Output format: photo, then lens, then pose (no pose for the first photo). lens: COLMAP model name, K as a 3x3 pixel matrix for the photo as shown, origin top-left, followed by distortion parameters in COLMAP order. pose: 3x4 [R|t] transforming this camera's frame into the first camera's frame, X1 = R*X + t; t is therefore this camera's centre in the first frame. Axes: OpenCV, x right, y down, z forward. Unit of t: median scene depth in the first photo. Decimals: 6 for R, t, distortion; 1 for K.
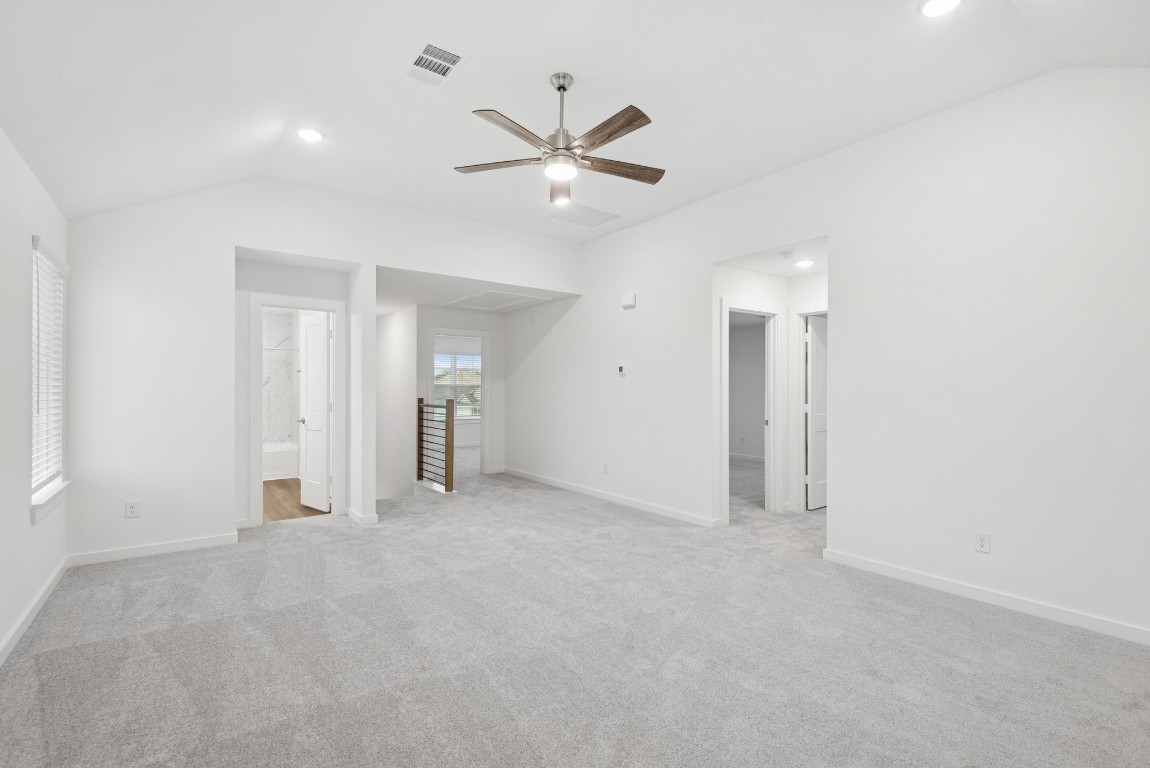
lens RADIAL K [[525.4, 0, 578.6], [0, 525.4, 385.2], [0, 0, 1]] dist [0.033715, -0.016019]
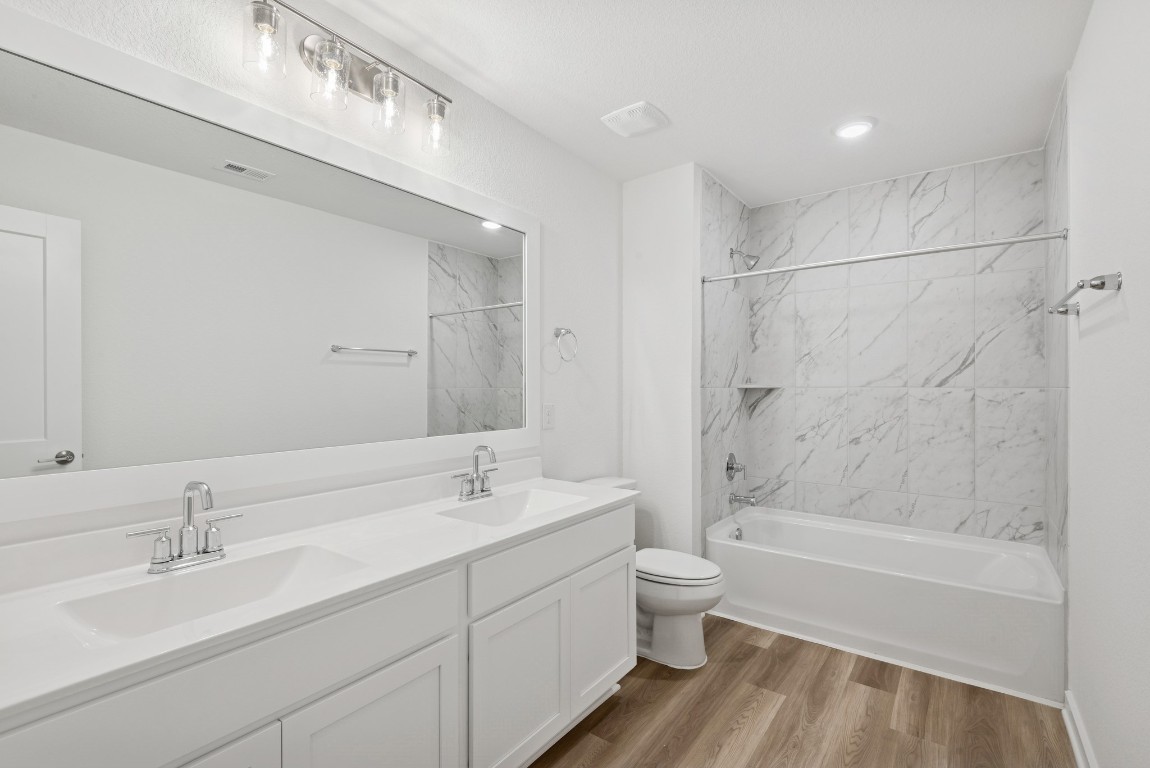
lens RADIAL K [[525.4, 0, 578.6], [0, 525.4, 385.2], [0, 0, 1]] dist [0.033715, -0.016019]
pose [[0.295350, 0.000312, -0.955389, -0.591594], [0.004184, 0.999990, 0.001620, 0.014128], [0.955380, -0.004475, 0.295346, 1.185033]]
